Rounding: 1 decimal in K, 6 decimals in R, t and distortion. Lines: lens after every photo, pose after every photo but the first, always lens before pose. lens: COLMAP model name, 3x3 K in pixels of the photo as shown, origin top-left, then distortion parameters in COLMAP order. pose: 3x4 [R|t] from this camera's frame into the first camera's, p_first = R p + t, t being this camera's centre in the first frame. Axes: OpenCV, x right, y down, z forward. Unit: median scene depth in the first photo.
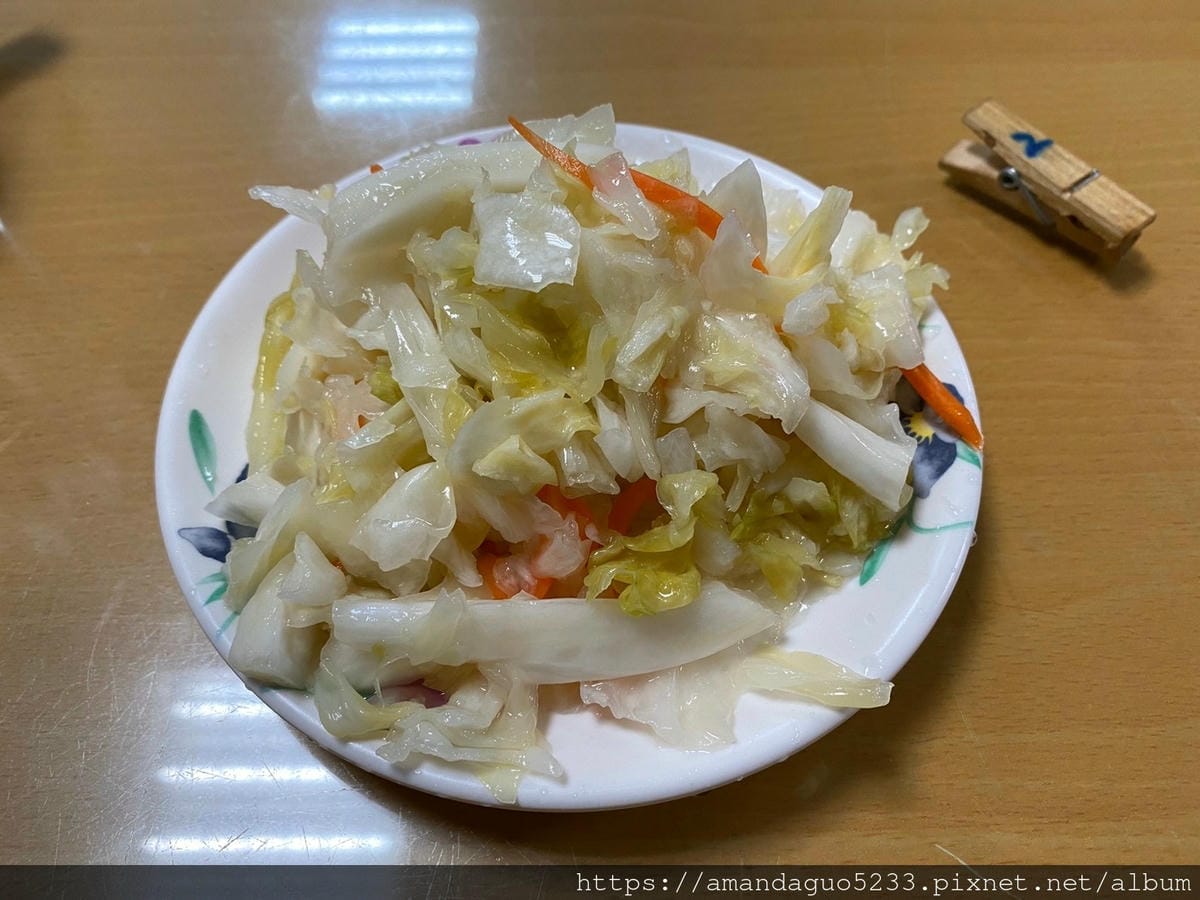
lens RADIAL K [[933.3, 0, 585.3], [0, 933.3, 438.7], [0, 0, 1]] dist [0.013431, 0.004852]
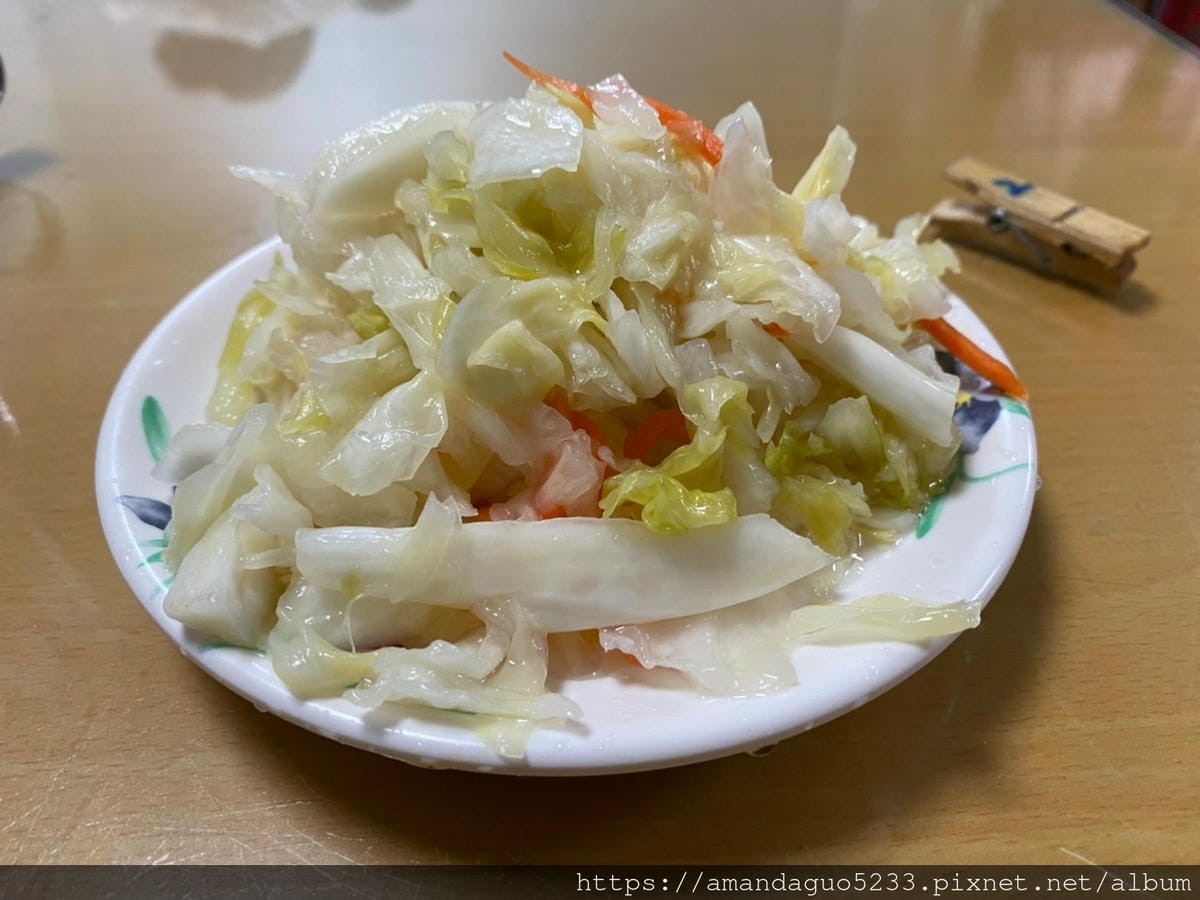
lens RADIAL K [[933.3, 0, 585.3], [0, 933.3, 438.7], [0, 0, 1]] dist [0.013431, 0.004852]
pose [[0.999183, -0.025953, 0.030968, -0.037376], [0.033305, 0.962966, -0.267557, 0.312353], [-0.022877, 0.268370, 0.963044, 0.170664]]
